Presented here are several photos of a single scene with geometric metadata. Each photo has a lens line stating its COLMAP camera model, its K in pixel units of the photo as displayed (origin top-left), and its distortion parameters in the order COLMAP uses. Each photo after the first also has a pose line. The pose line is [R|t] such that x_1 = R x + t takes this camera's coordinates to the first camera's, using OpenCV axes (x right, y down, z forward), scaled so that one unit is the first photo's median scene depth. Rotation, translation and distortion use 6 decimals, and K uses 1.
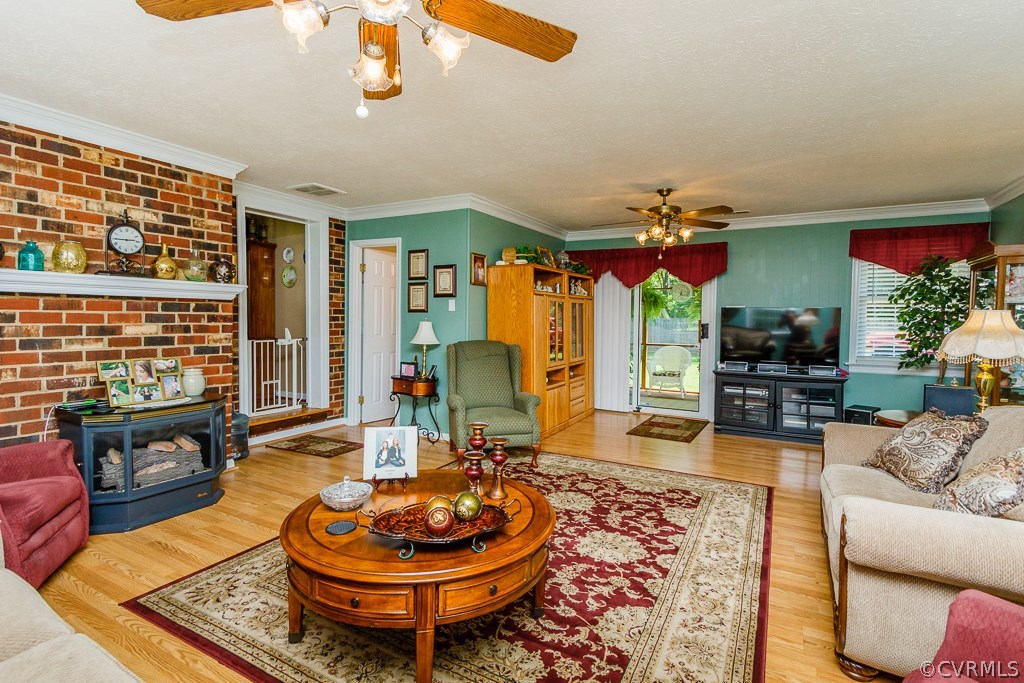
lens RADIAL K [[475.6, 0, 513.2], [0, 475.6, 338.9], [0, 0, 1]] dist [0.003808, -0.000214]
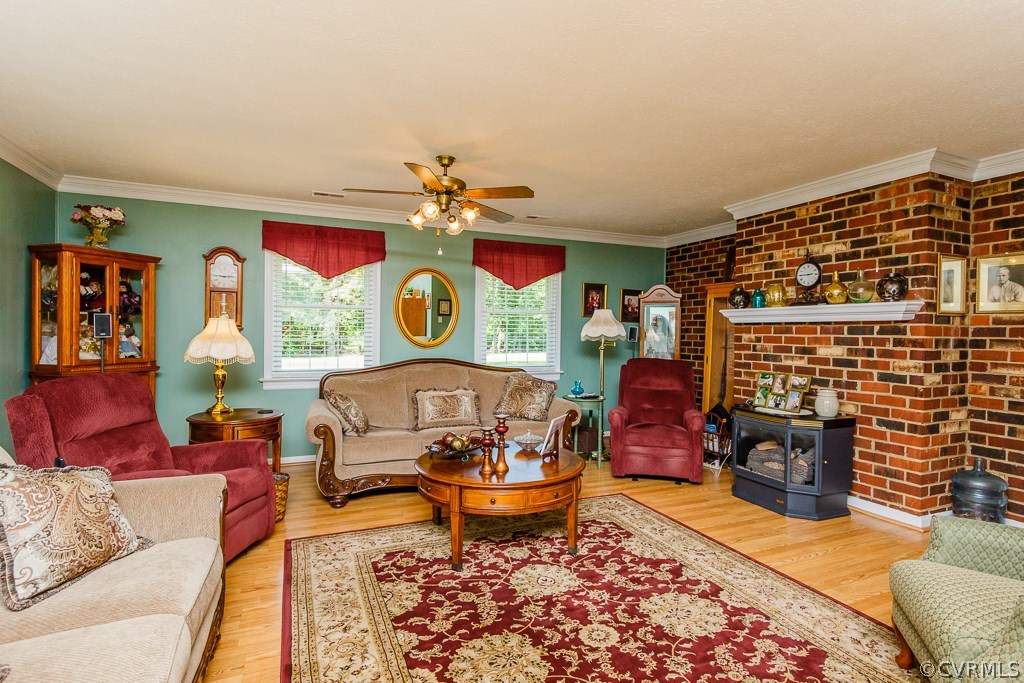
lens RADIAL K [[544.7, 0, 516.9], [0, 544.7, 344.2], [0, 0, 1]] dist [0.002611, 0.000109]
pose [[-0.620784, -0.001300, -0.783980, 0.667311], [-0.055319, 0.997579, 0.042150, -0.049112], [0.782027, 0.069535, -0.619353, 1.218222]]
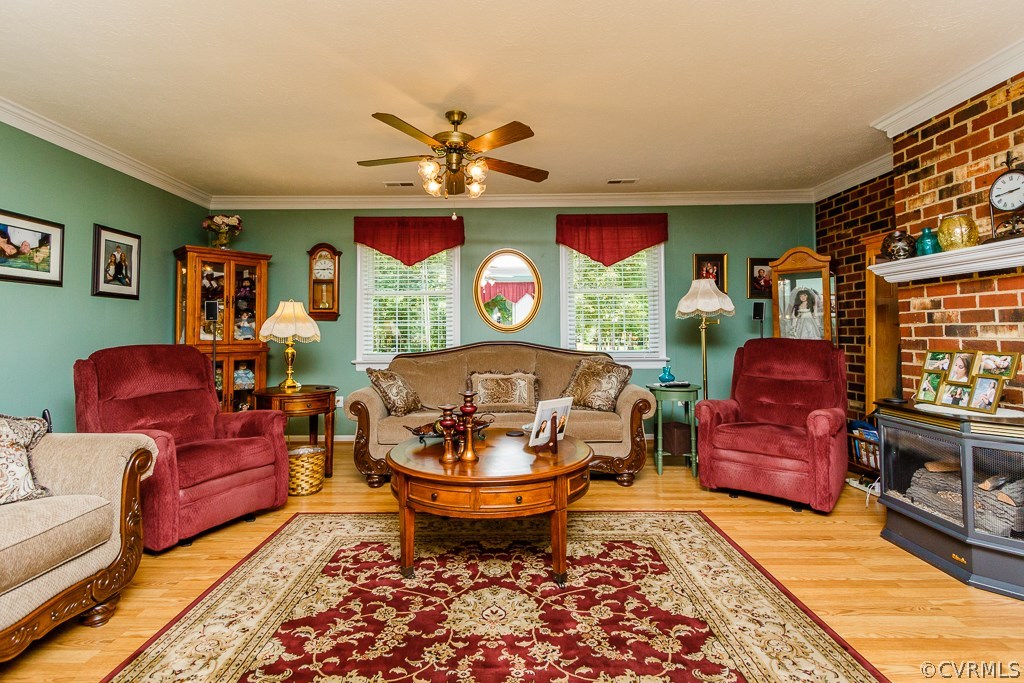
lens RADIAL K [[502.2, 0, 485.8], [0, 502.2, 320.0], [0, 0, 1]] dist [0.004025, -0.001682]
pose [[-0.896484, -0.019267, -0.442658, 0.244983], [-0.024869, 0.999667, 0.006855, 0.005542], [0.442378, 0.017154, -0.896665, 1.270893]]
